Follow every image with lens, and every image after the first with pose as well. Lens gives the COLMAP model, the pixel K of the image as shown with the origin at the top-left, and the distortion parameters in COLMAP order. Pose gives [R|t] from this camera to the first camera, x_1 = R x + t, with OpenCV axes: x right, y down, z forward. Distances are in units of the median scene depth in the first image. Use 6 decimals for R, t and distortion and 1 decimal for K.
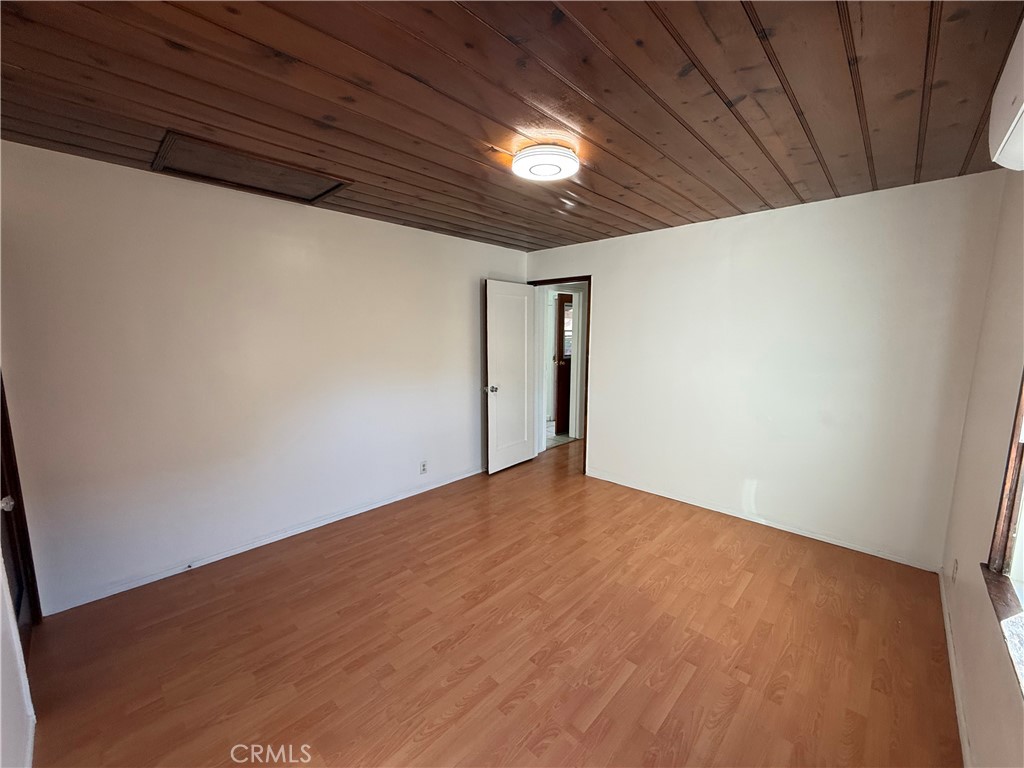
lens RADIAL K [[411.9, 0, 512.9], [0, 411.9, 386.1], [0, 0, 1]] dist [-0.001493, 0.000663]
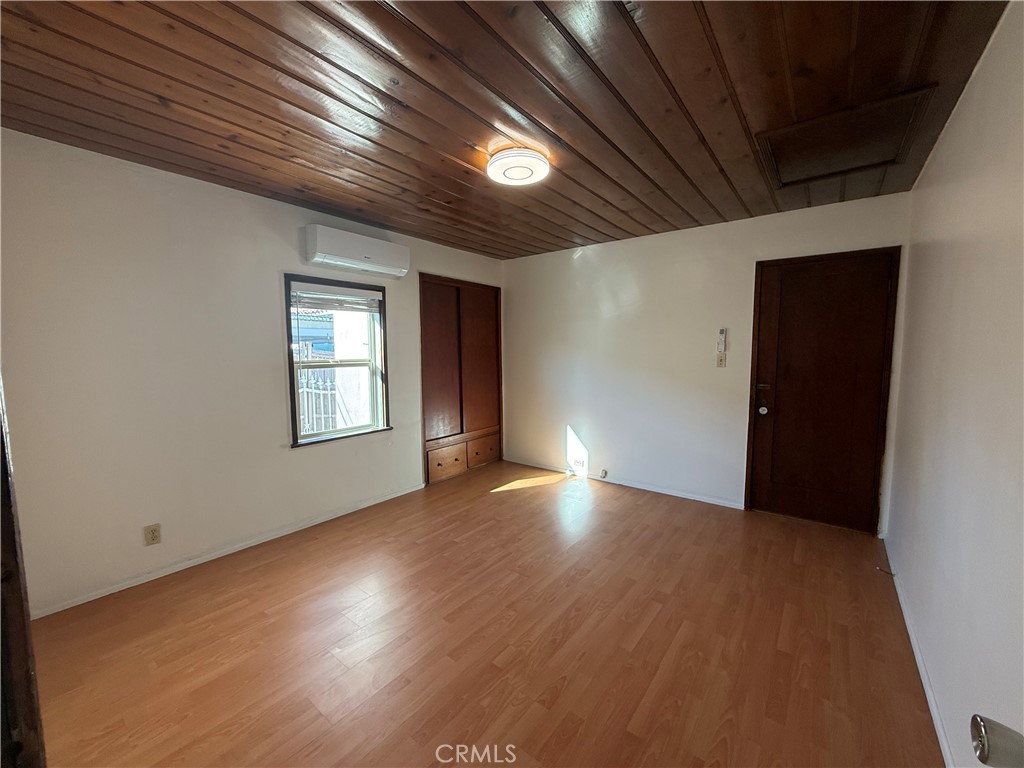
lens RADIAL K [[411.9, 0, 508.7], [0, 411.9, 386.9], [0, 0, 1]] dist [-0.001493, 0.000663]
pose [[-0.996352, 0.007450, -0.085011, 0.193446], [-0.012018, 0.974002, 0.226220, -0.217098], [0.084486, 0.226416, -0.970360, 2.114322]]
